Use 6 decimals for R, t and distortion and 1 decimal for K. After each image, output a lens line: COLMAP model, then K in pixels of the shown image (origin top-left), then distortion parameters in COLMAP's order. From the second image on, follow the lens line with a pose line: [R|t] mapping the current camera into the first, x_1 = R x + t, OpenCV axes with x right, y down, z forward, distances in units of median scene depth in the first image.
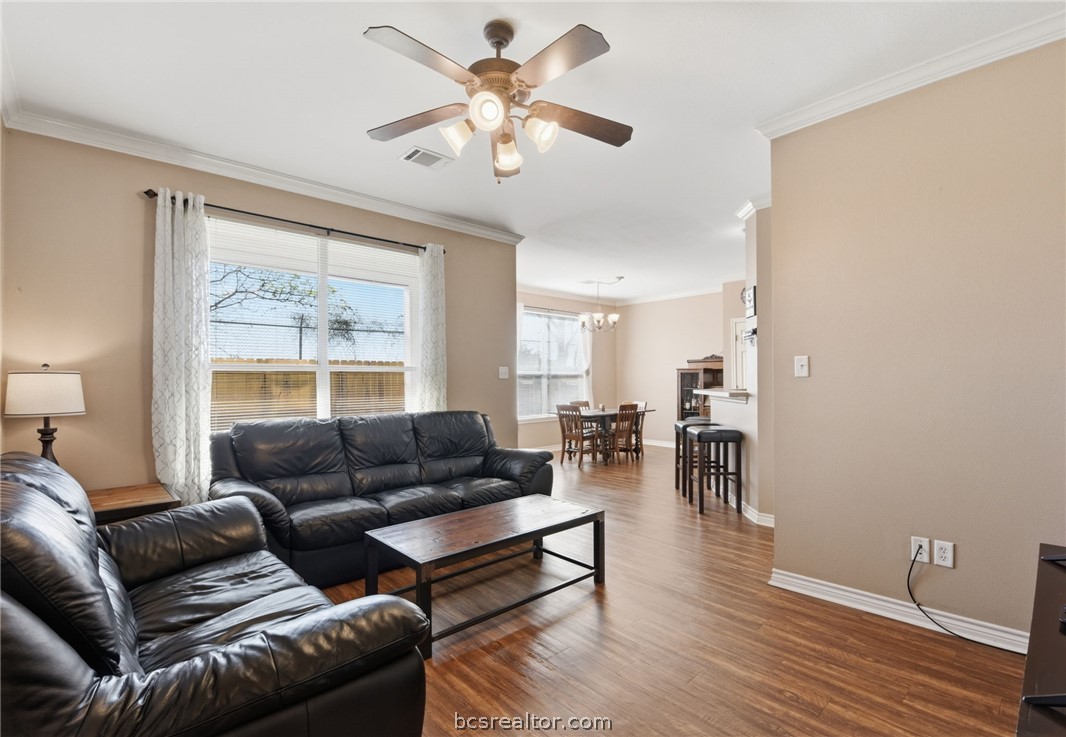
lens RADIAL K [[479.5, 0, 553.7], [0, 479.5, 368.0], [0, 0, 1]] dist [-0.000130, -0.012413]
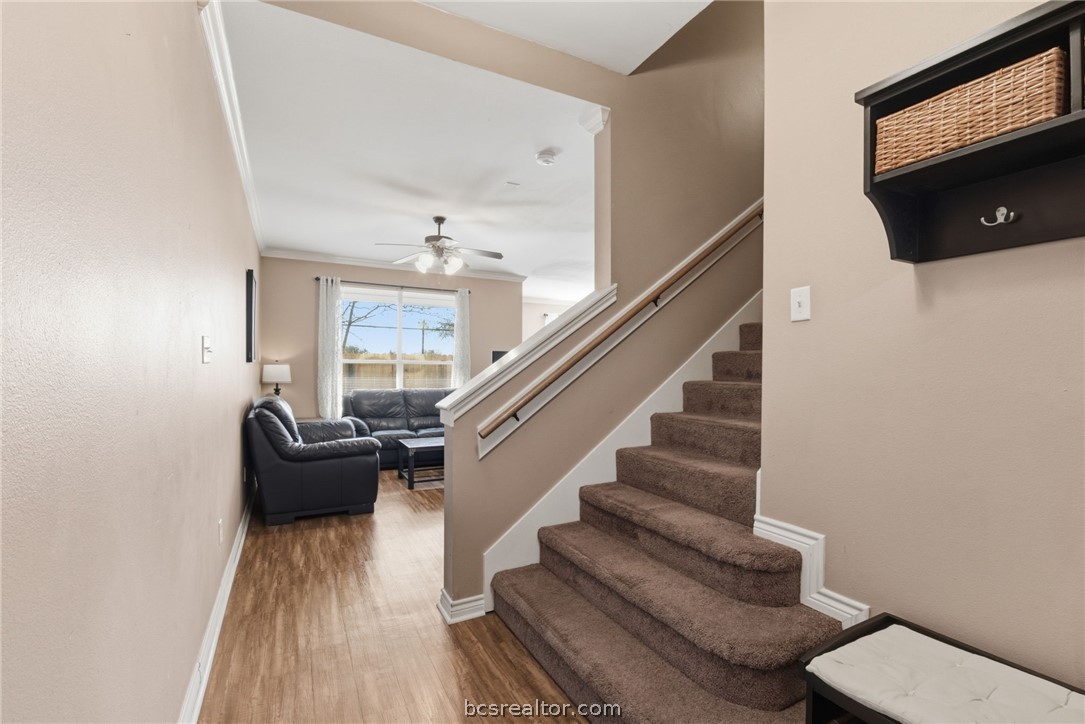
lens RADIAL K [[478.3, 0, 545.9], [0, 478.3, 359.2], [0, 0, 1]] dist [-0.007298, -0.008333]
pose [[0.959622, 0.006682, -0.281213, 0.688758], [-0.006954, 0.999976, 0.000028, -0.018785], [0.281206, 0.001929, 0.959645, -0.711340]]
